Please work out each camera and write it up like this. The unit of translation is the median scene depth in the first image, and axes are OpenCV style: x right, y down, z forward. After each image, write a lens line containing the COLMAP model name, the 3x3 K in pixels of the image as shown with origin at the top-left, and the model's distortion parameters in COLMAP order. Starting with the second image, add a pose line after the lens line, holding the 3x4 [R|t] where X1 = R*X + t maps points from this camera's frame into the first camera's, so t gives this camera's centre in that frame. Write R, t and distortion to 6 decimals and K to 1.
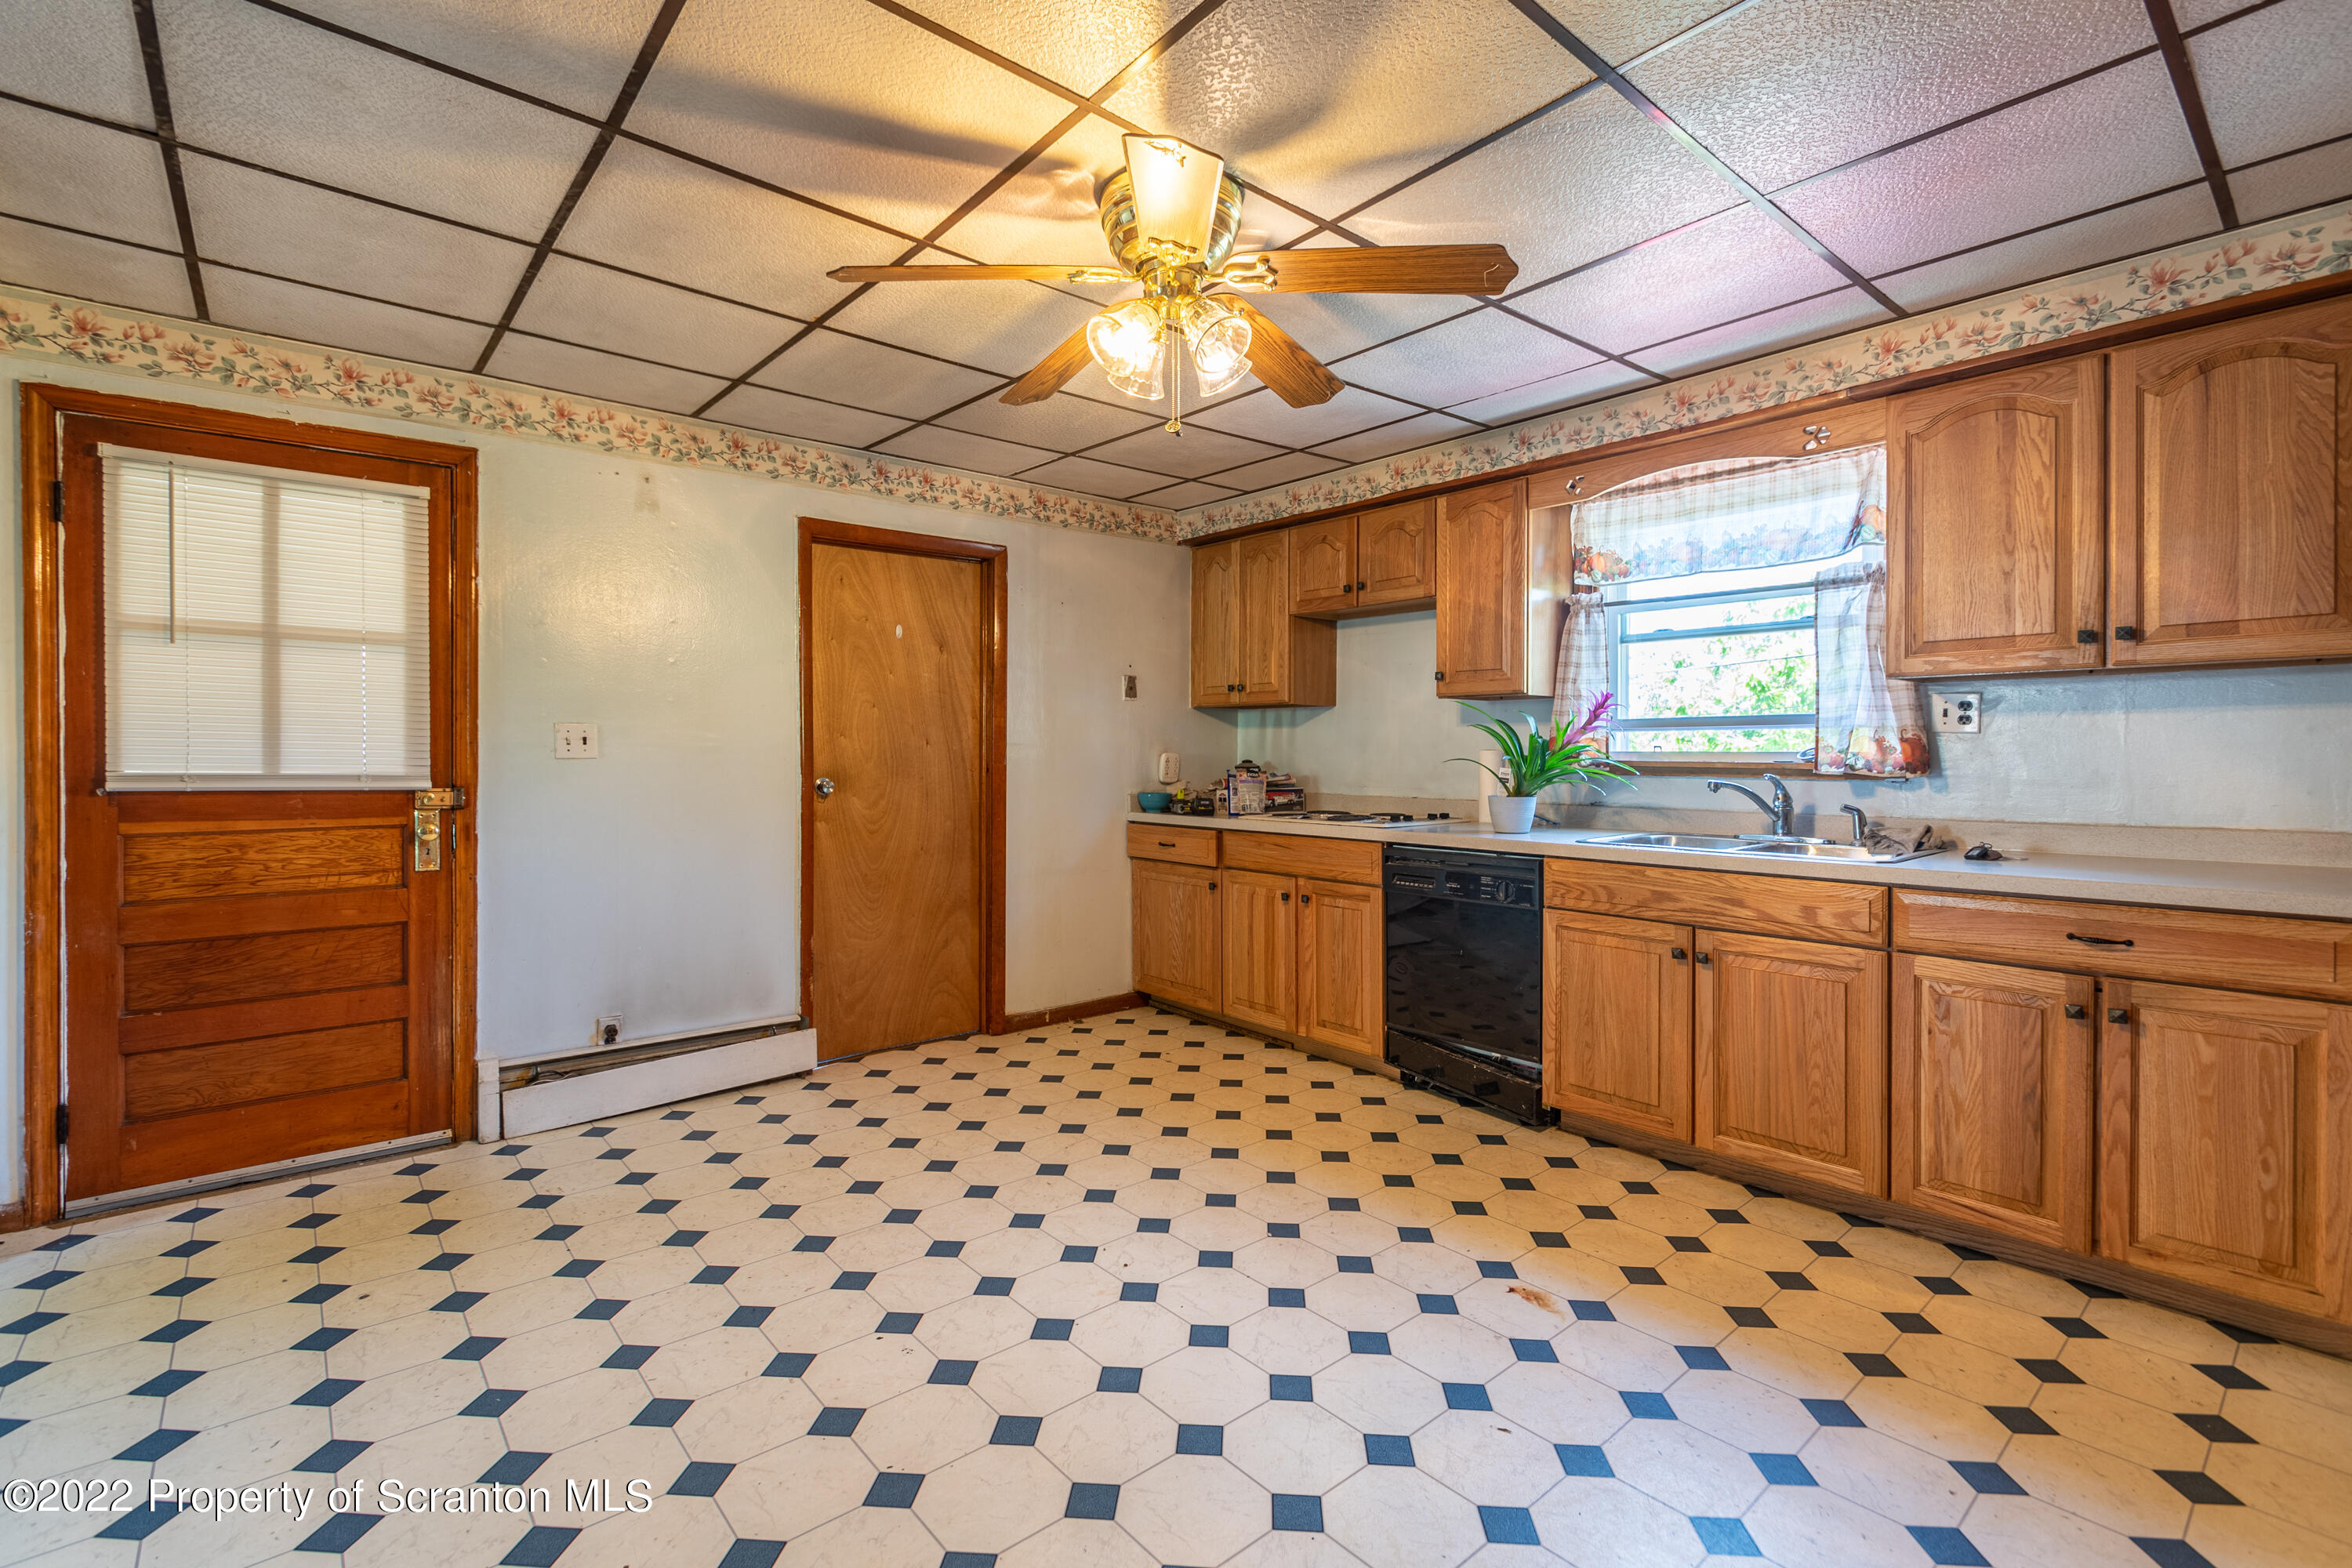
lens RADIAL K [[1068.3, 0, 1222.1], [0, 1068.3, 758.4], [0, 0, 1]] dist [-0.001130, -0.000432]
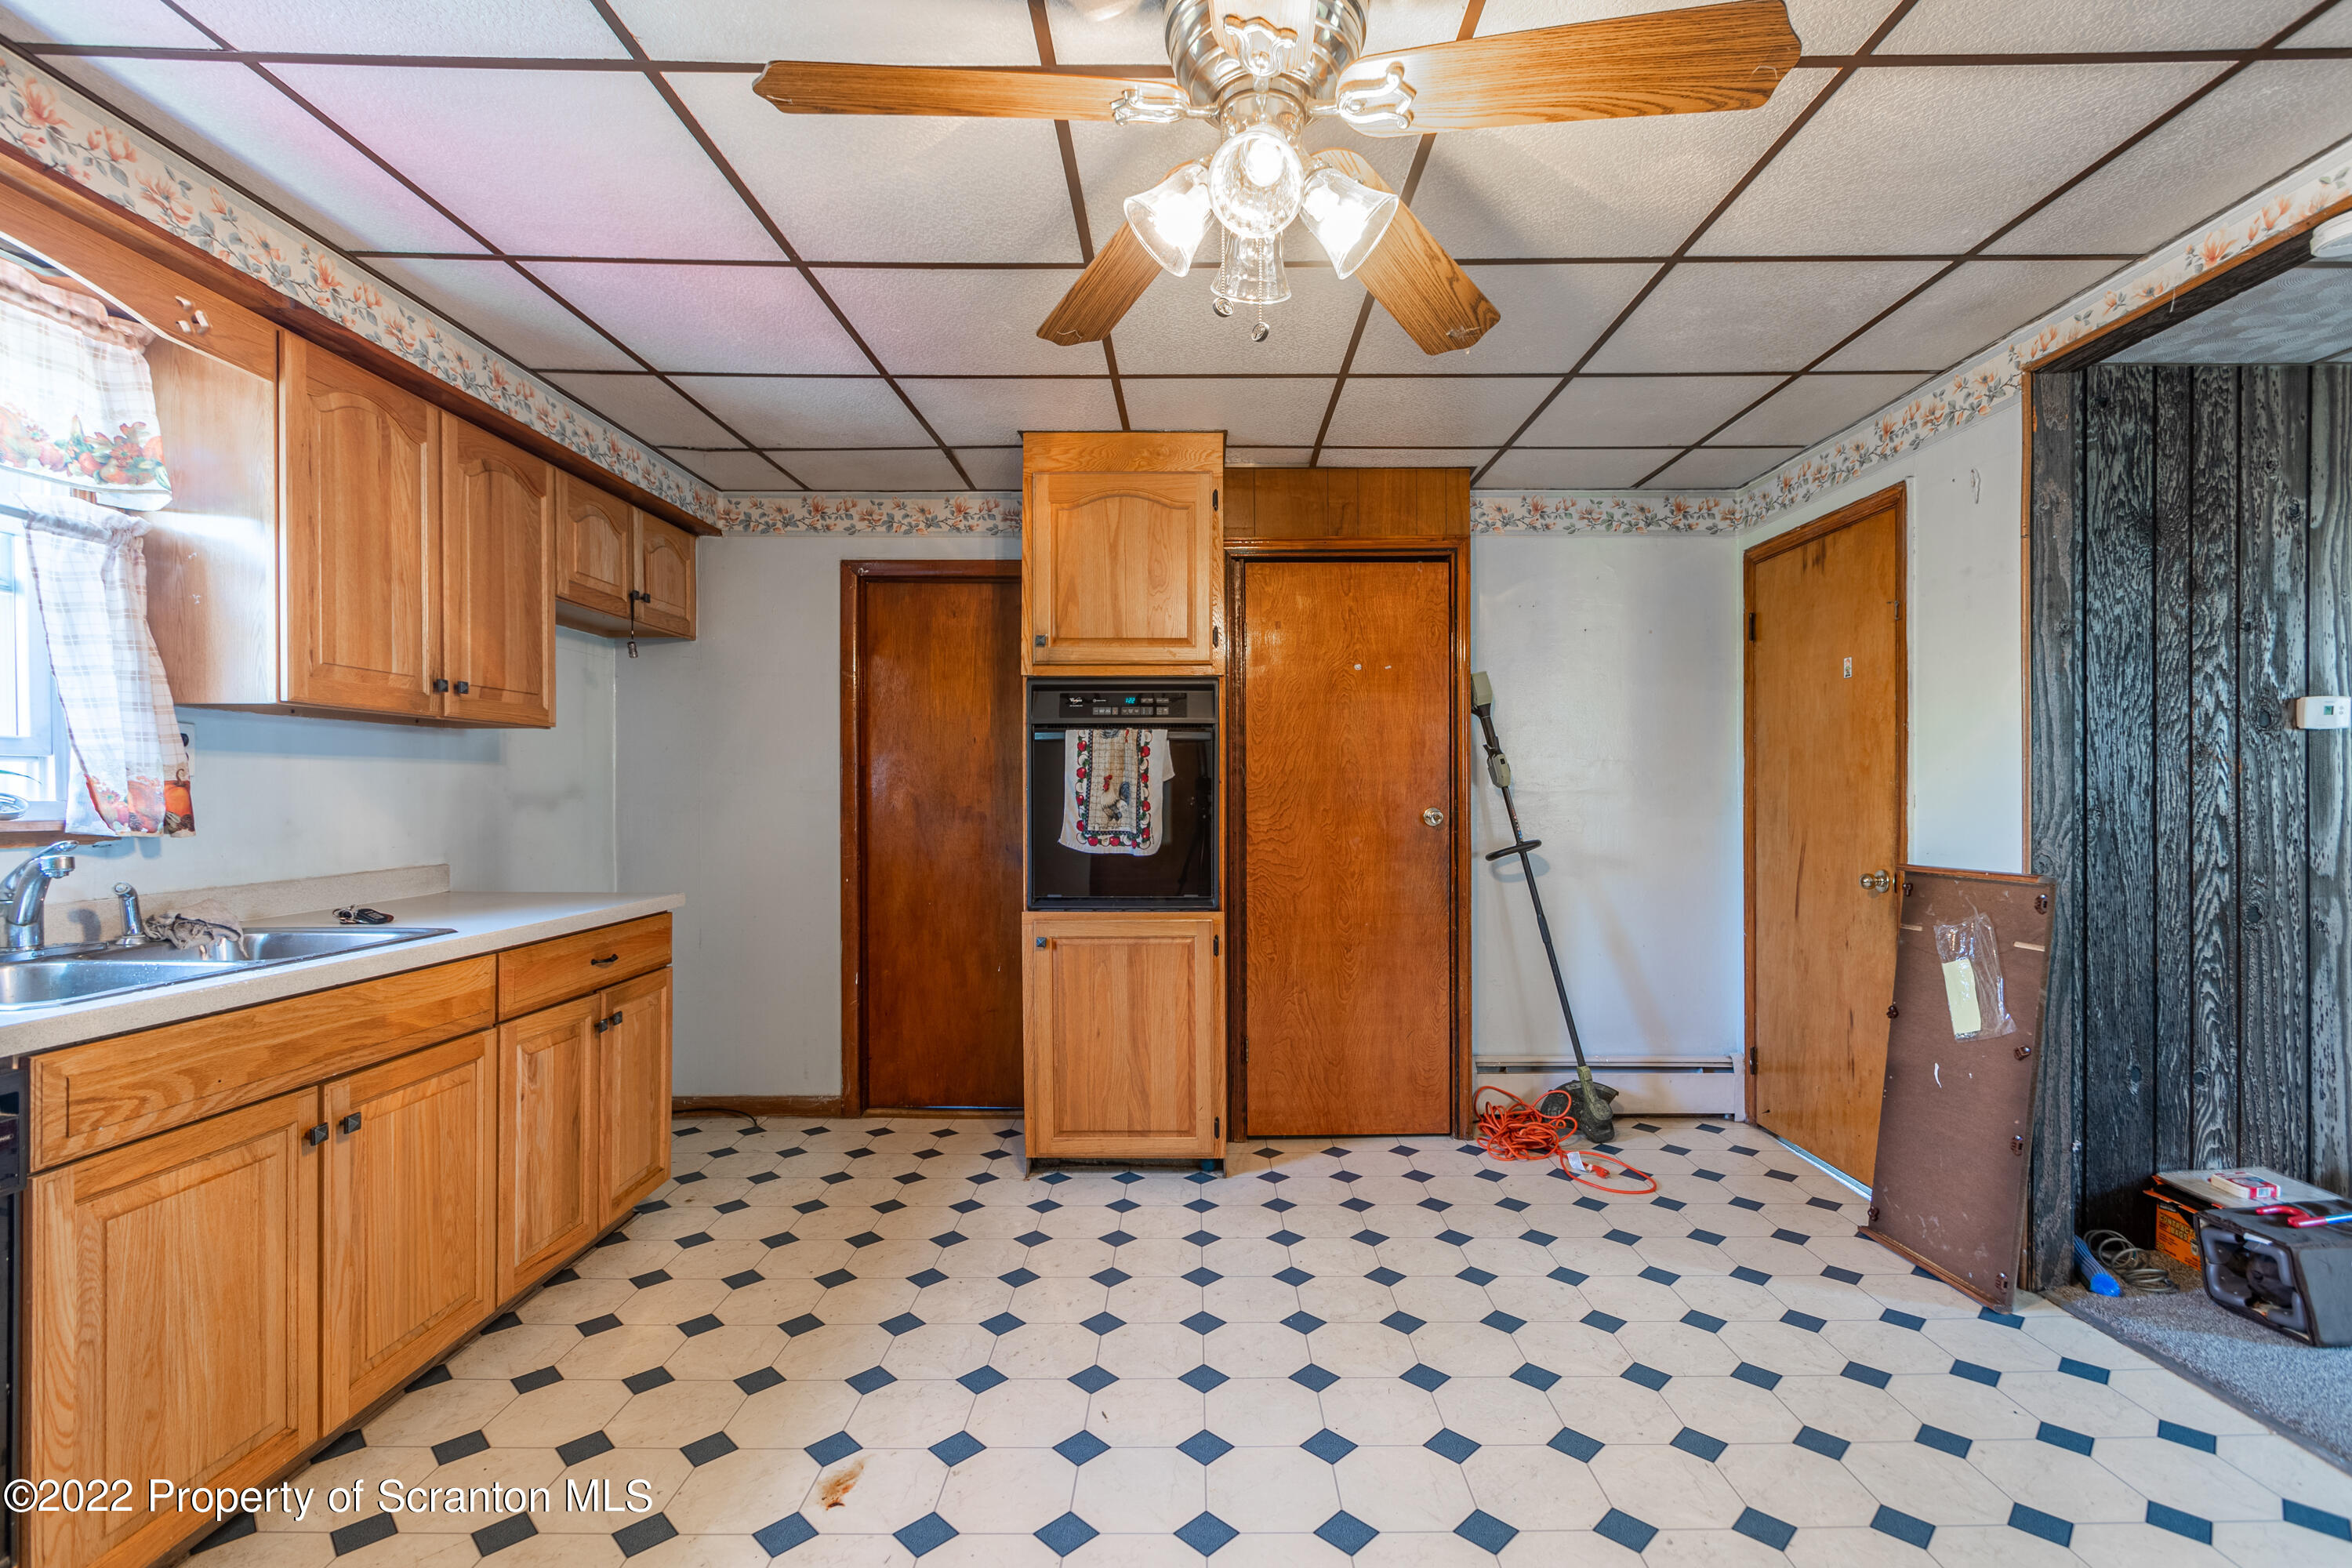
lens RADIAL K [[1036.9, 0, 1193.6], [0, 1036.9, 799.0], [0, 0, 1]] dist [0.001241, -0.003465]
pose [[-0.733588, -0.001353, 0.679593, -0.316975], [0.005474, 0.999954, 0.007900, -0.008981], [-0.679573, 0.009515, -0.733547, 1.027946]]
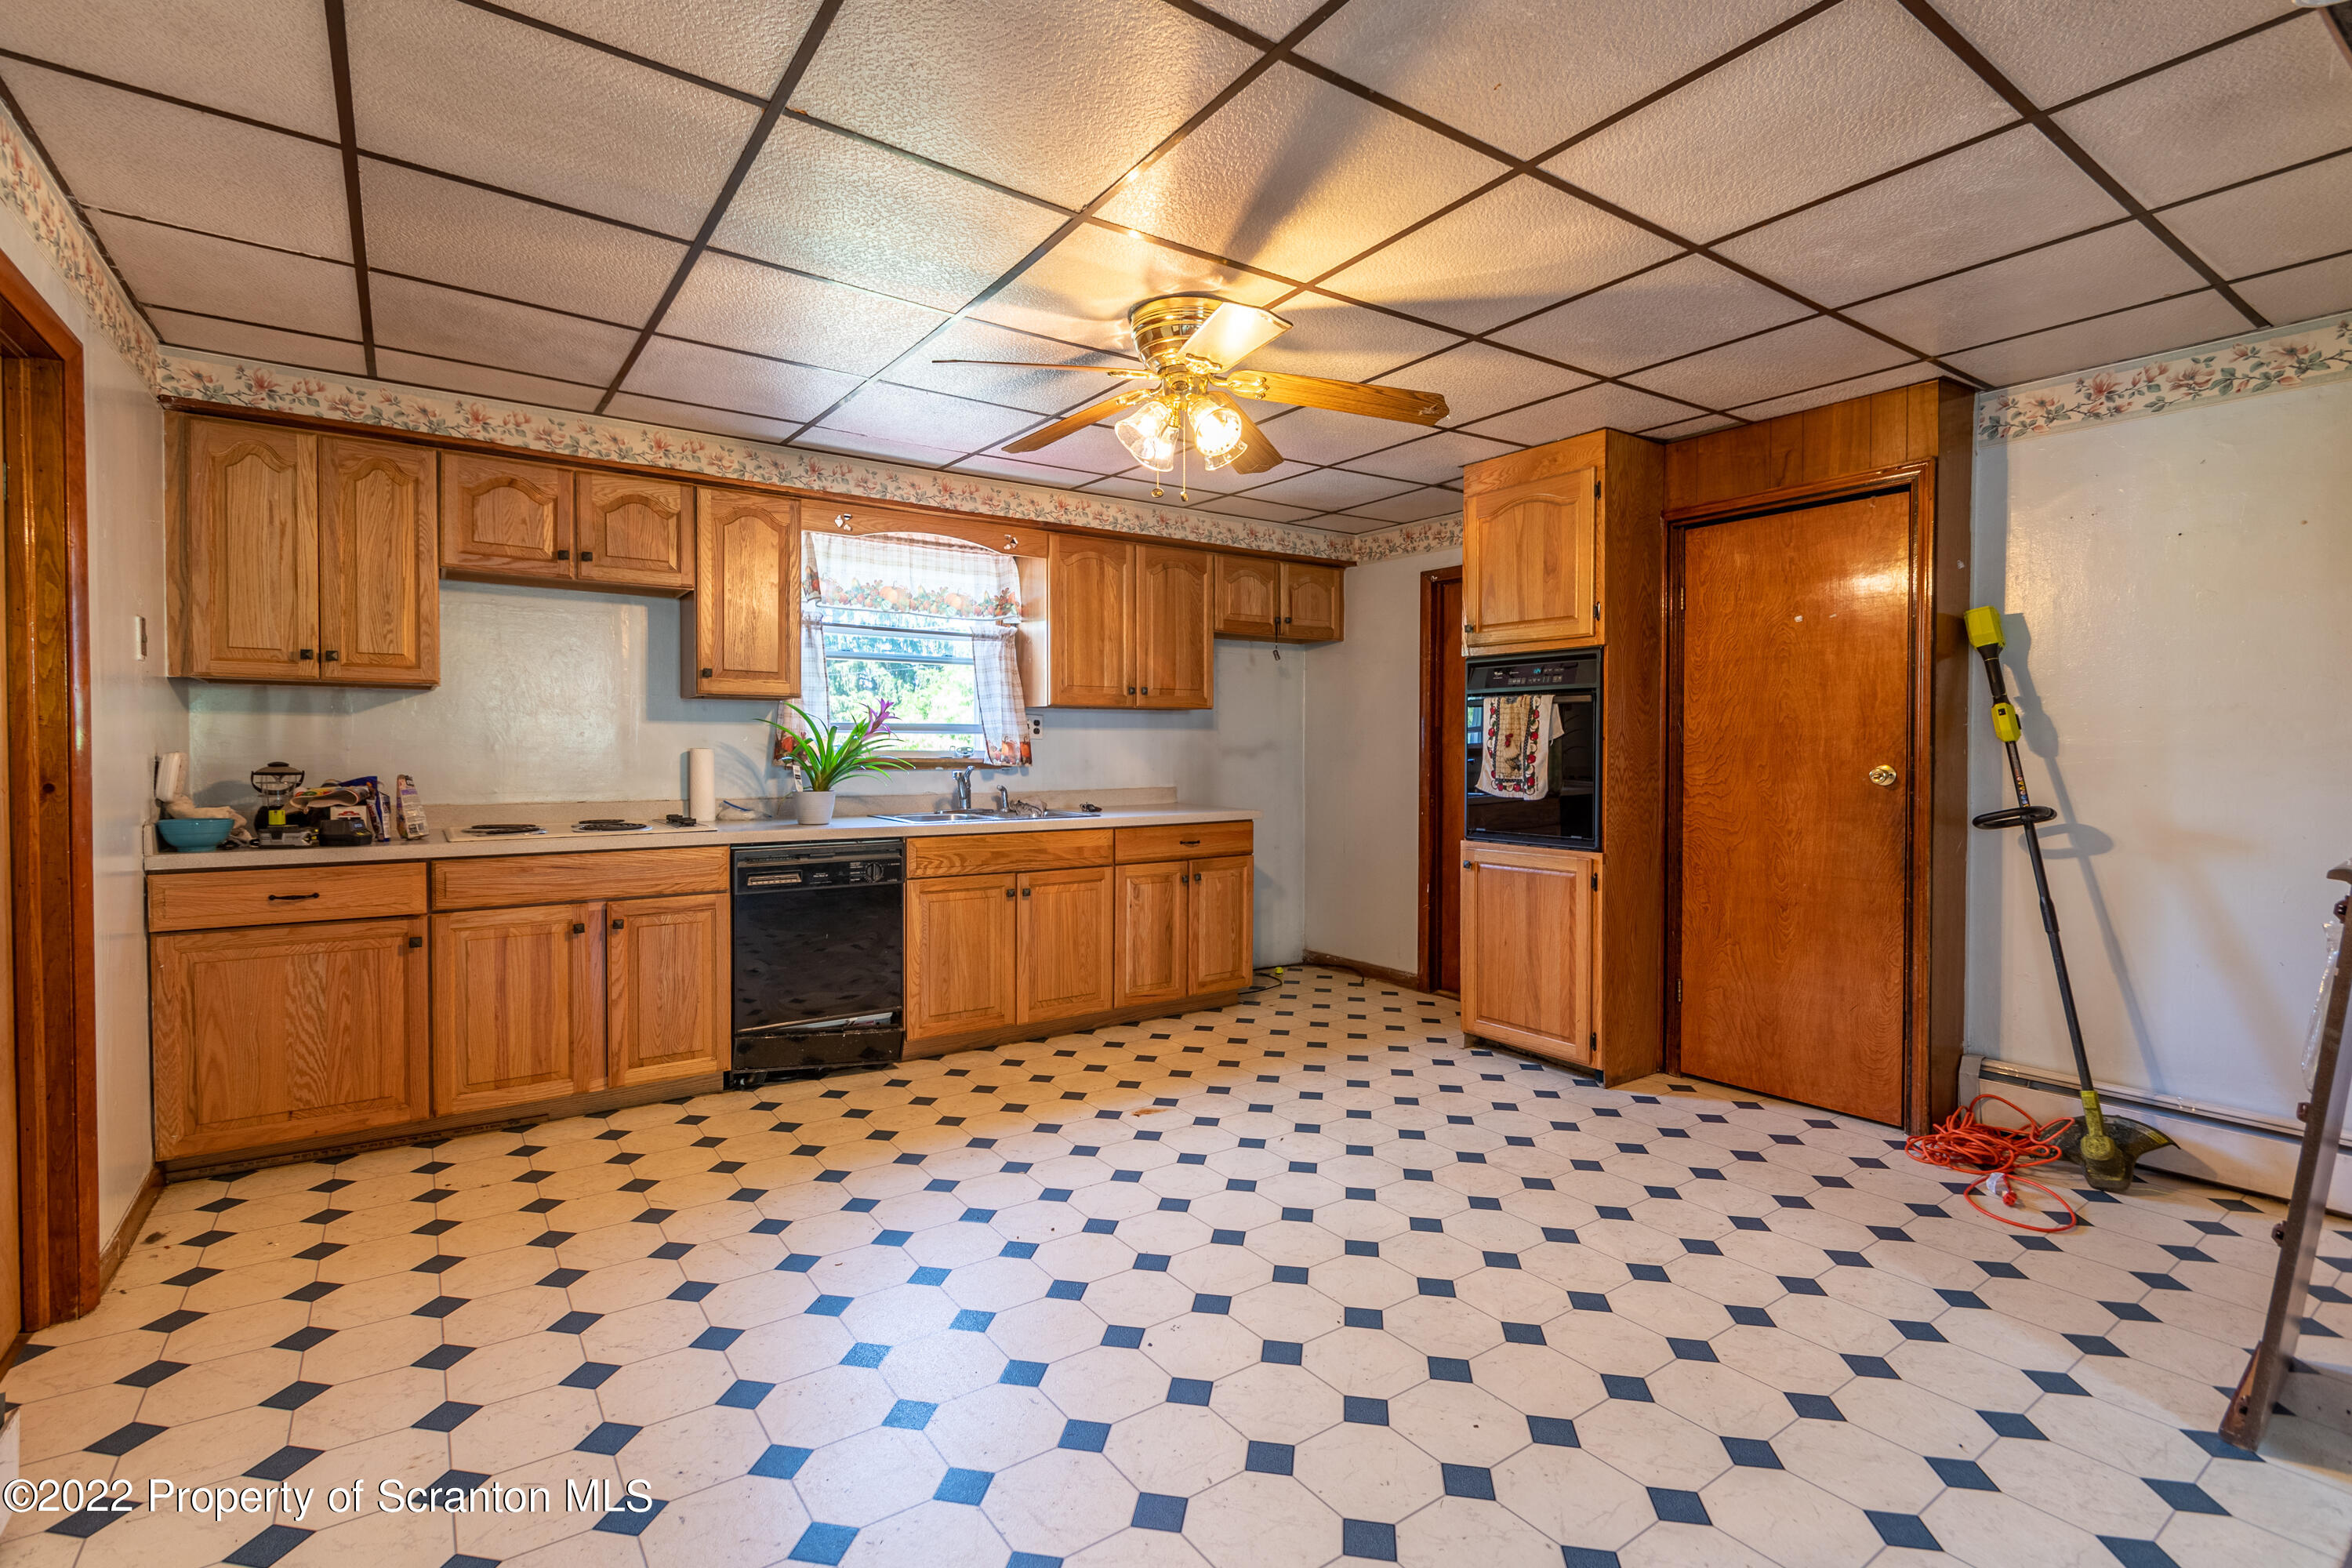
lens RADIAL K [[1033.0, 0, 1177.8], [0, 1033.0, 767.1], [0, 0, 1]] dist [0.000205, -0.000104]
pose [[0.113490, -0.017523, 0.993385, -0.858193], [0.003387, 0.999845, 0.017250, -0.007362], [-0.993533, 0.001407, 0.113532, 0.586708]]
